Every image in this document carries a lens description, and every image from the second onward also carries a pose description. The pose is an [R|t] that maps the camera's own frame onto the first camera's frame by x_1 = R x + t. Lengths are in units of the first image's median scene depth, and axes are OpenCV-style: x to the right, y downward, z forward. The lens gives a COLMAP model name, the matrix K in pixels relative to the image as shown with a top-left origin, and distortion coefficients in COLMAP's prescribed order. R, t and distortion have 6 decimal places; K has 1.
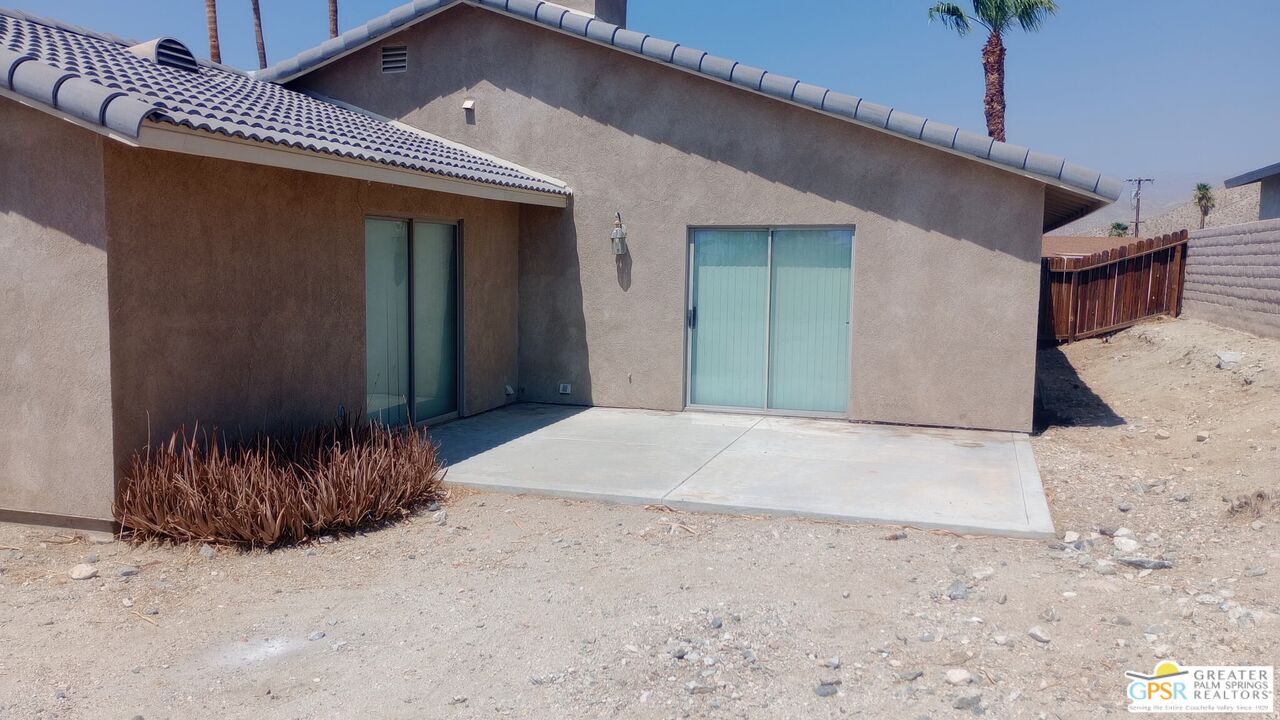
lens RADIAL K [[1002.1, 0, 643.0], [0, 1002.1, 327.2], [0, 0, 1]] dist [0.079494, -0.111253]
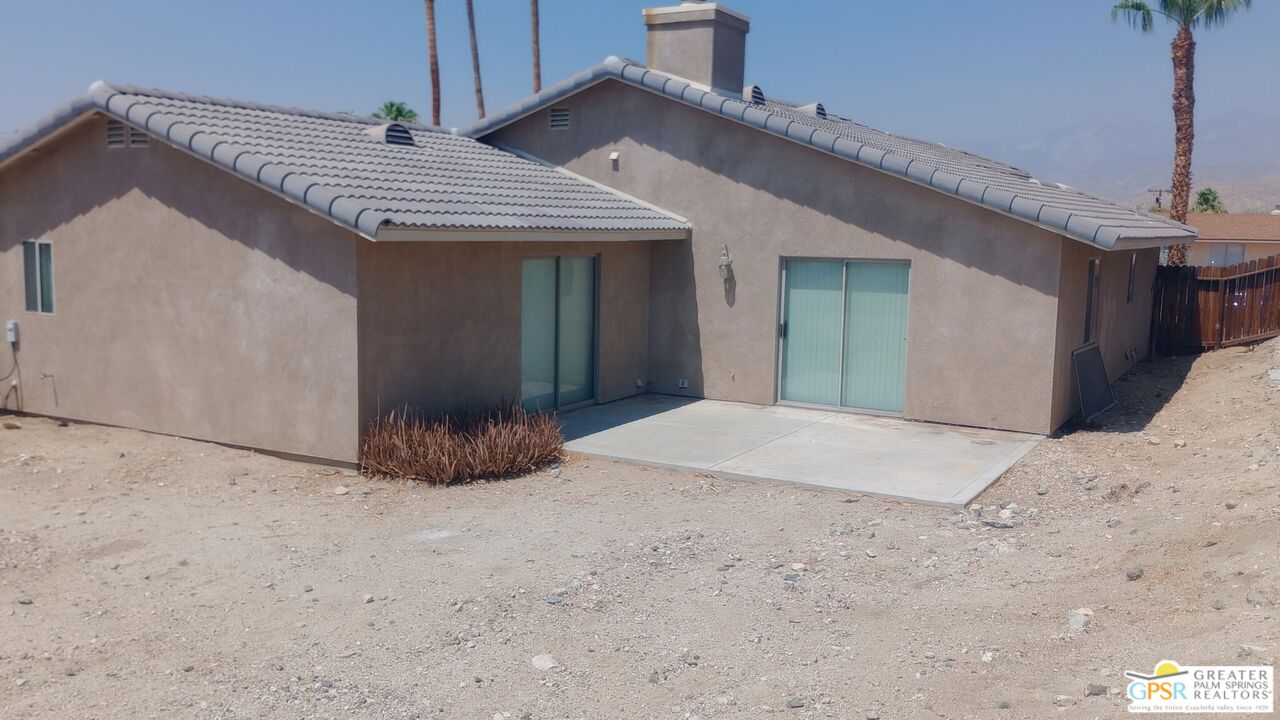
lens RADIAL K [[1002.1, 0, 643.0], [0, 1002.1, 327.2], [0, 0, 1]] dist [0.079494, -0.111253]
pose [[0.981290, 0.023860, -0.191049, 0.130837], [-0.020619, 0.999608, 0.018934, -0.037592], [0.191426, -0.014640, 0.981398, -0.280122]]
